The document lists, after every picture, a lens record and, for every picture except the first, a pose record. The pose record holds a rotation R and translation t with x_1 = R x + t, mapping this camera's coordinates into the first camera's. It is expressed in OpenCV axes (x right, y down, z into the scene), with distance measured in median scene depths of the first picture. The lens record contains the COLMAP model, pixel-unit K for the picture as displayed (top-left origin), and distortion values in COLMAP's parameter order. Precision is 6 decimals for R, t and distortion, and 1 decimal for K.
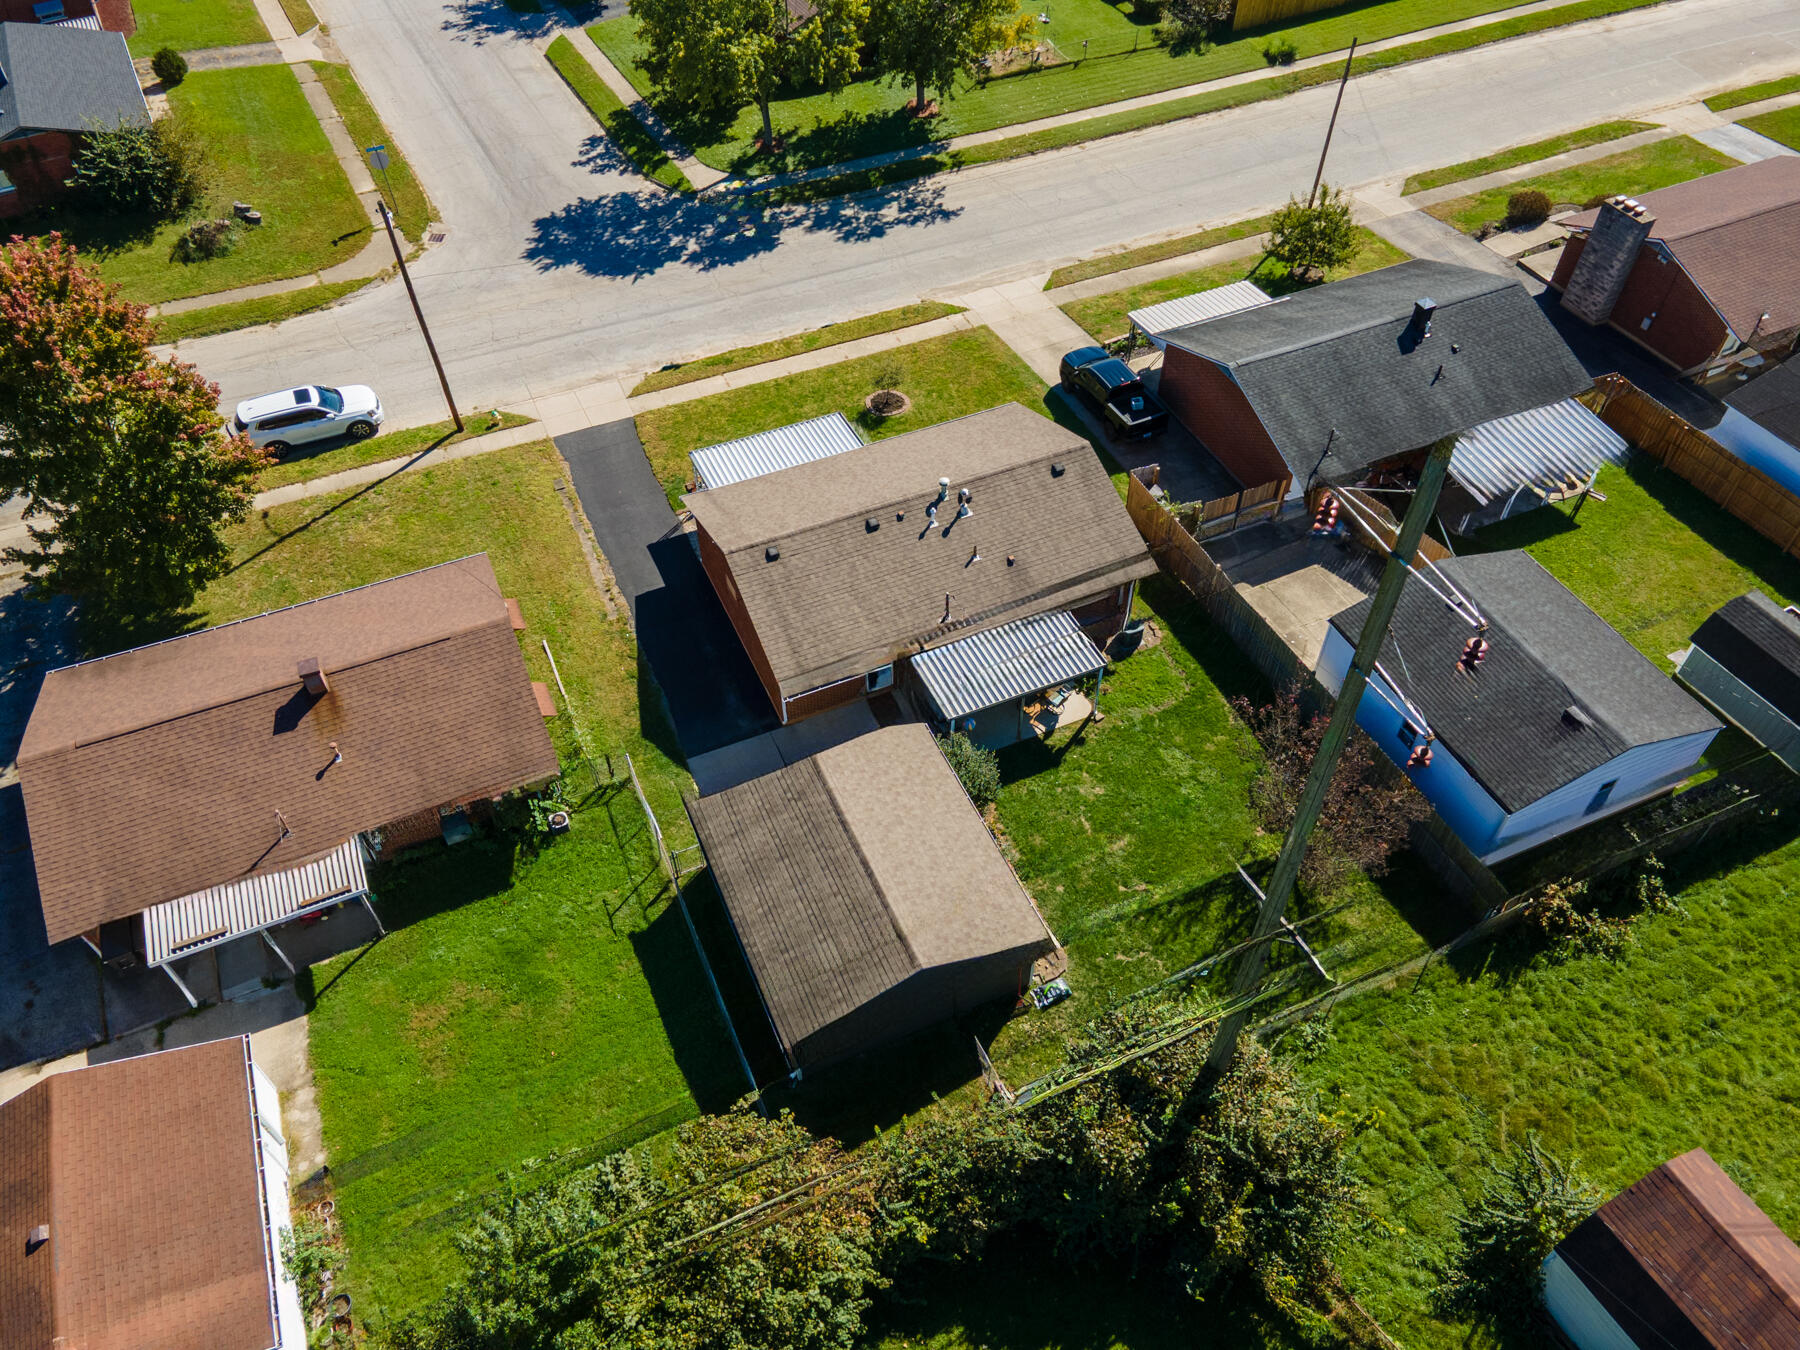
lens RADIAL K [[1293.8, 0, 905.6], [0, 1293.8, 678.2], [0, 0, 1]] dist [0.022481, 0.038297]
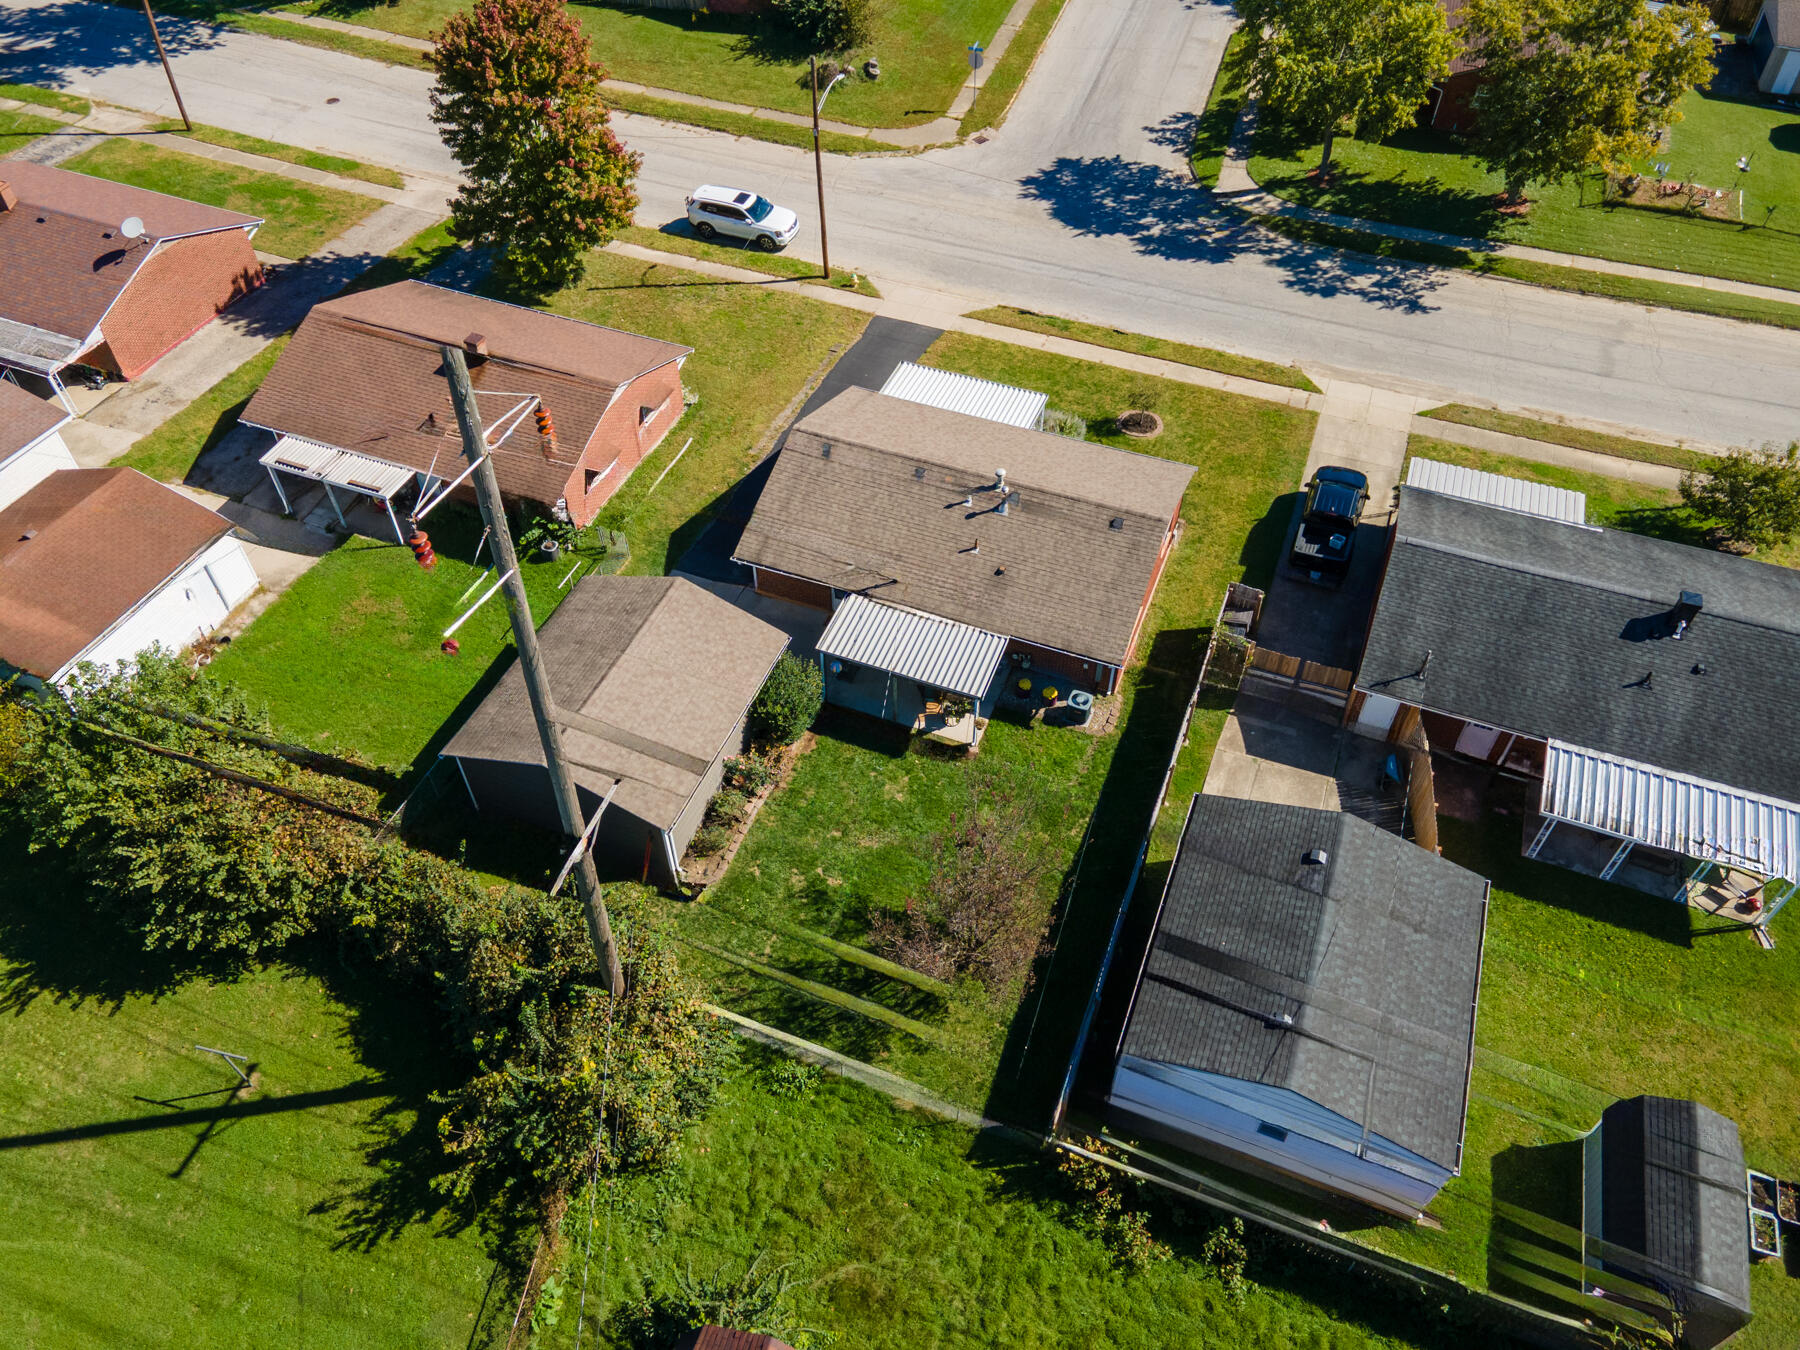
lens RADIAL K [[1293.8, 0, 899.7], [0, 1293.8, 678.4], [0, 0, 1]] dist [0.022481, 0.038297]
pose [[0.696742, 0.536179, -0.476511, 0.396238], [-0.537665, 0.830090, 0.147873, -0.093176], [0.474833, 0.153174, 0.866644, 0.089863]]
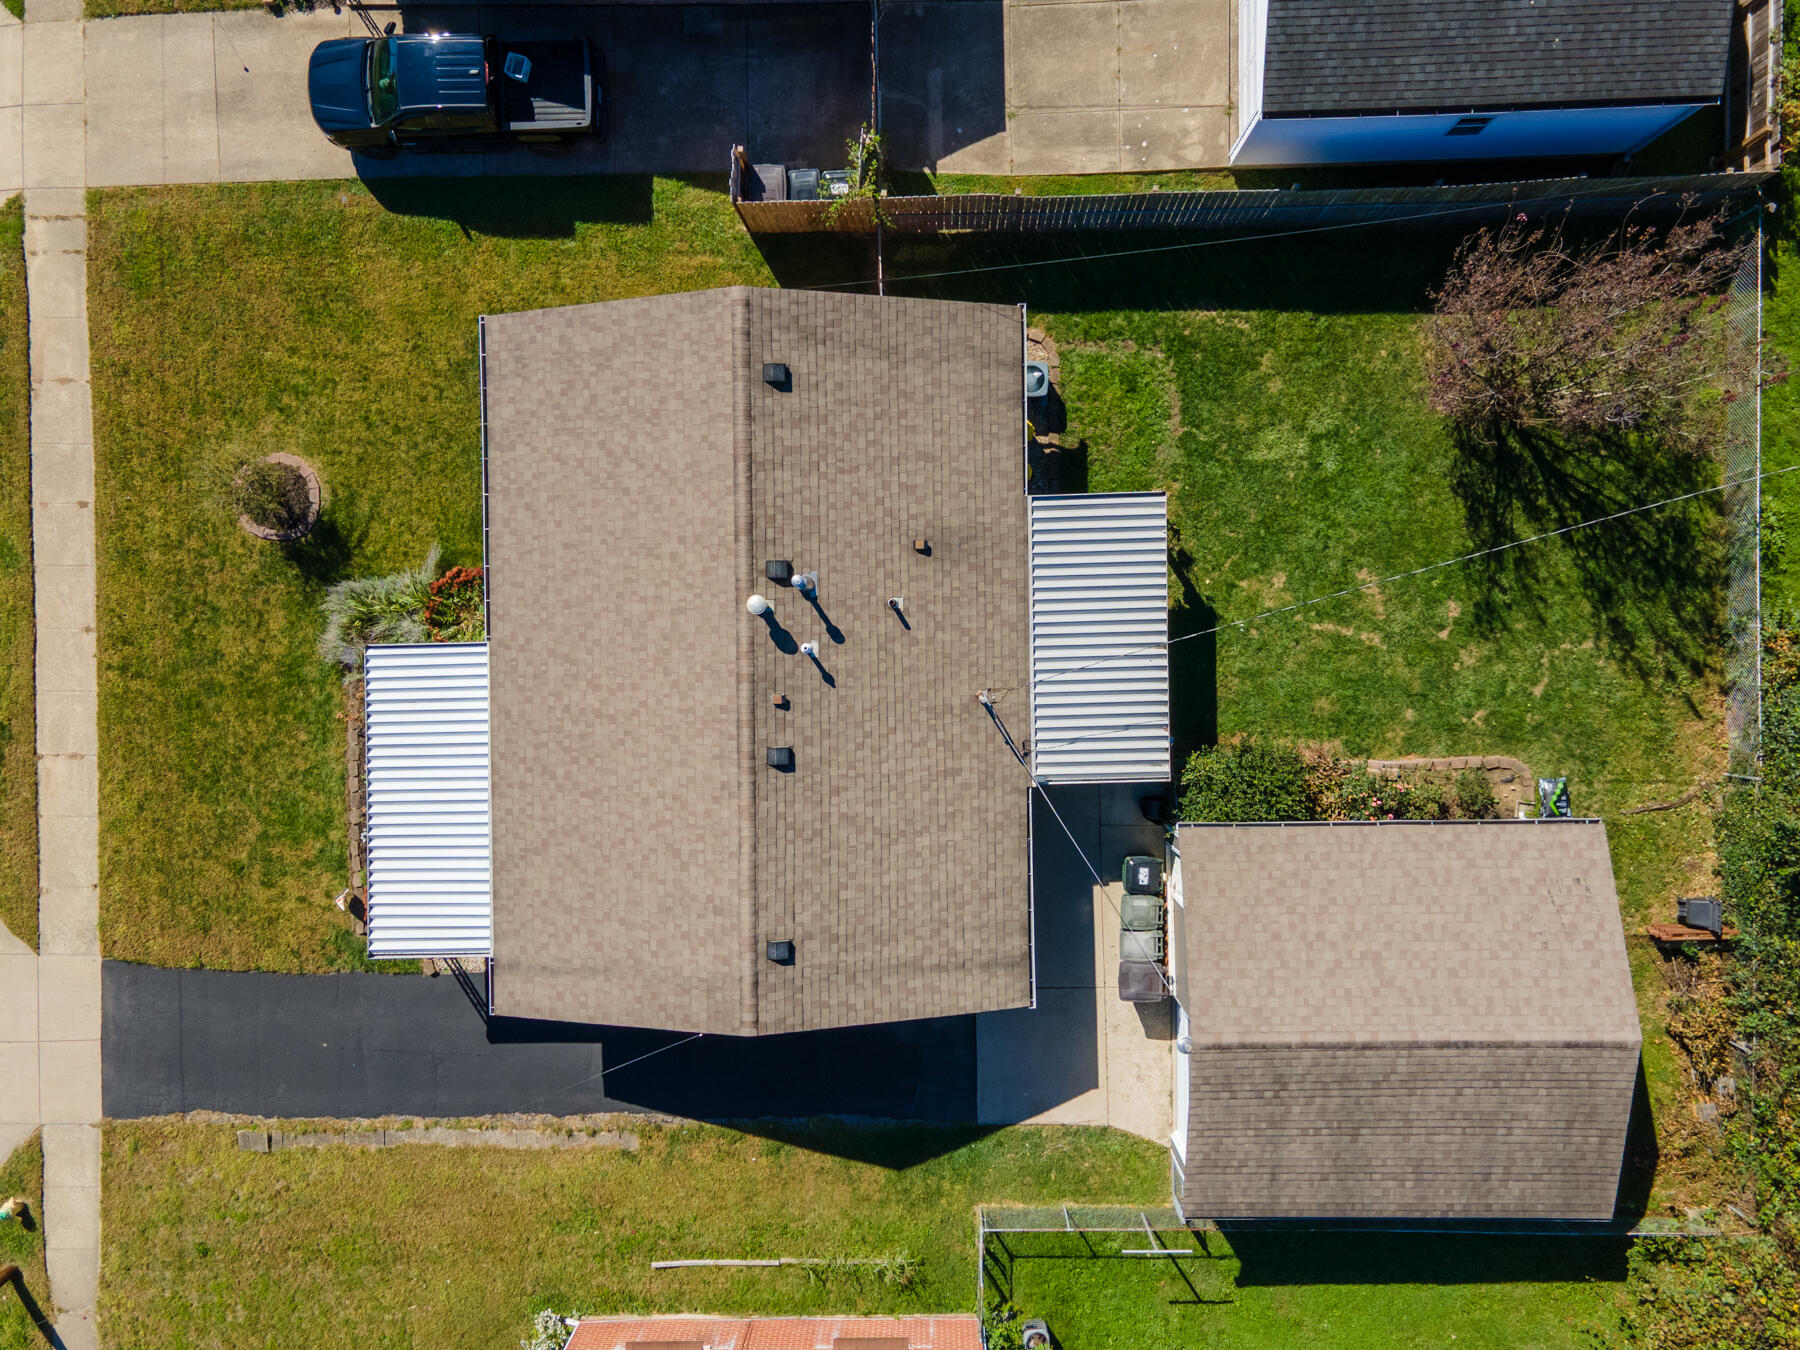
lens RADIAL K [[1293.8, 0, 919.7], [0, 1293.8, 636.8], [0, 0, 1]] dist [0.022481, 0.038297]
pose [[0.397941, -0.917410, 0.001282, 0.032302], [0.692409, 0.301260, 0.655601, -0.331248], [-0.601841, -0.260003, 0.755107, 0.411640]]
